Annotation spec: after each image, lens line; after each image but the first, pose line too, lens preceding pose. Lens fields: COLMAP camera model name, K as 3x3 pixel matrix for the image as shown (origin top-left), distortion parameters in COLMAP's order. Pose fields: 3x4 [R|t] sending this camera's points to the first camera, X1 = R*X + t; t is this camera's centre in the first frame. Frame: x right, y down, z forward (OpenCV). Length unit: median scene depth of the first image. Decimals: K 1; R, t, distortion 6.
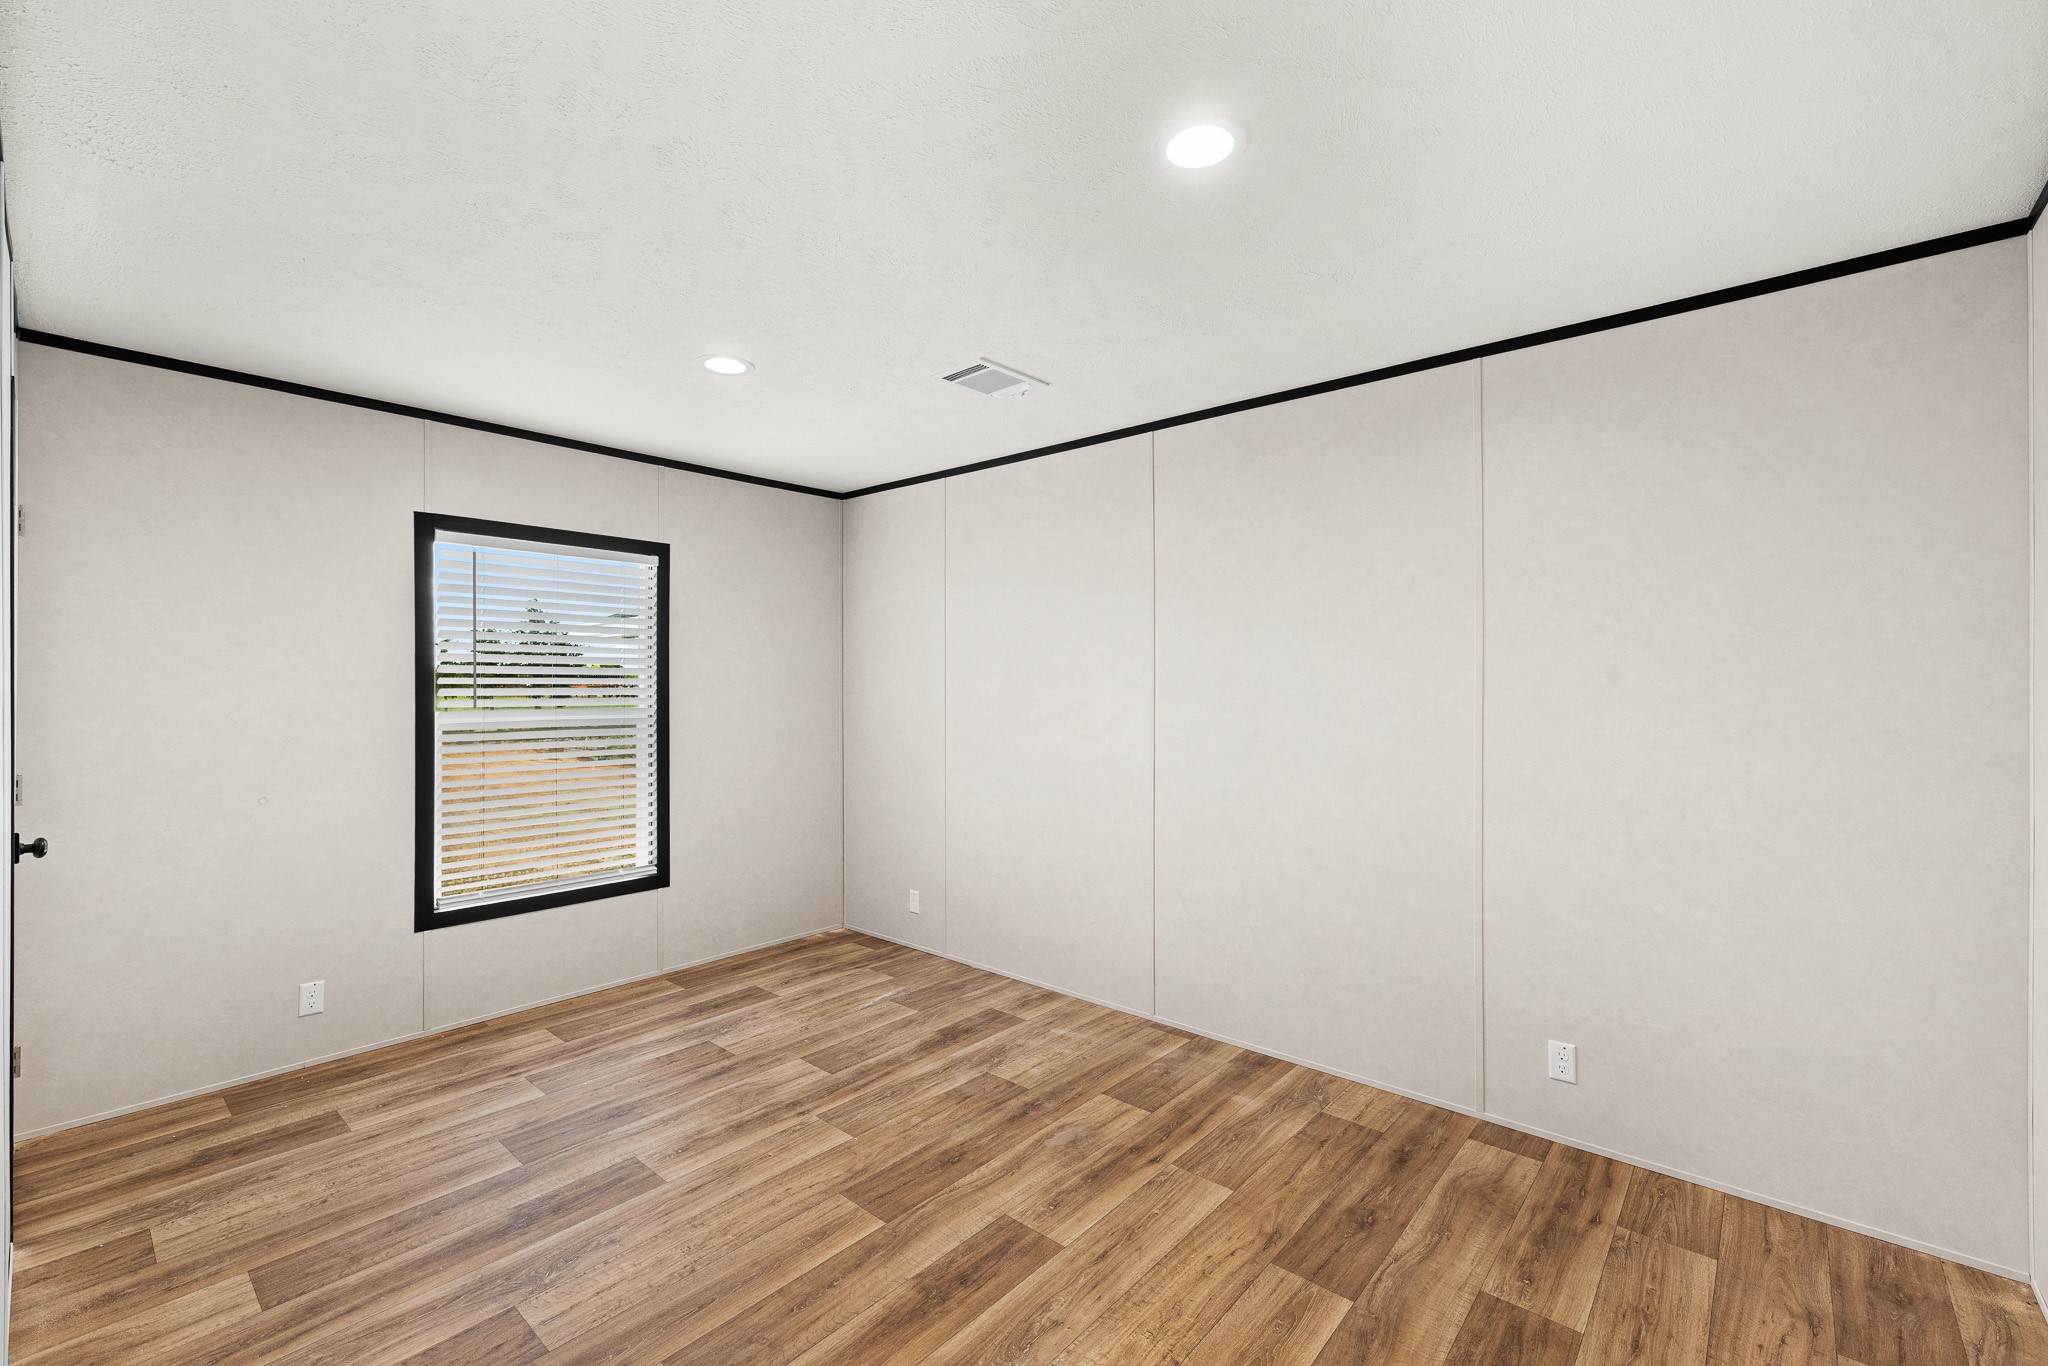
lens RADIAL K [[859.0, 0, 1021.6], [0, 859.0, 714.2], [0, 0, 1]] dist [0.000189, 0.000190]
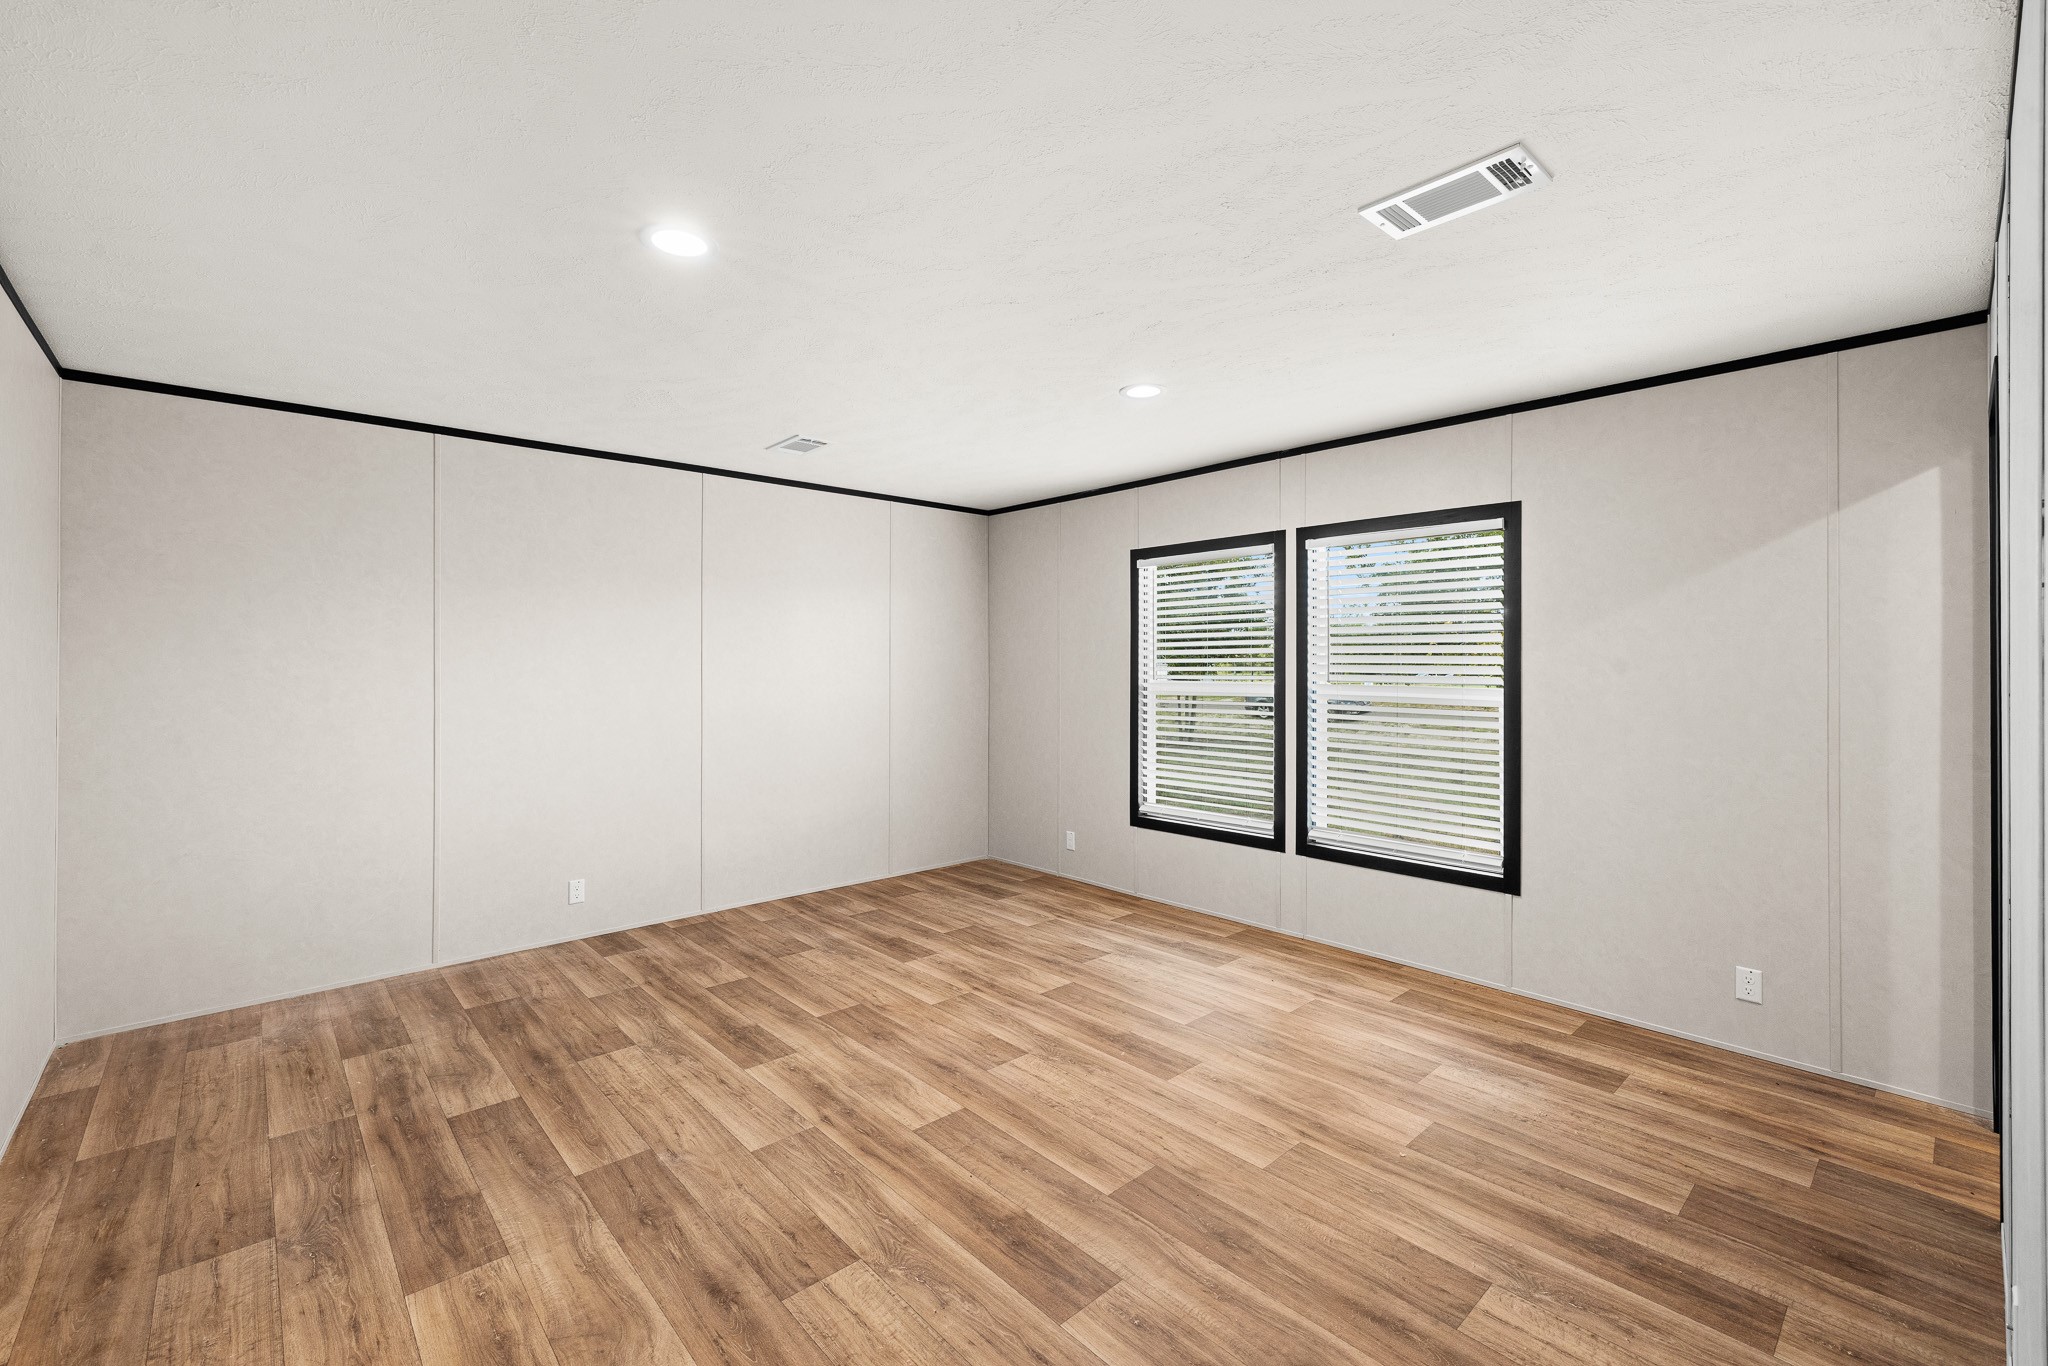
lens RADIAL K [[883.6, 0, 1028.9], [0, 883.6, 668.1], [0, 0, 1]] dist [0.000454, 0.003919]
pose [[-0.118474, 0.007946, -0.992925, 1.370792], [-0.035359, 0.999300, 0.012216, -0.056170], [0.992327, 0.036556, -0.118110, 1.563230]]
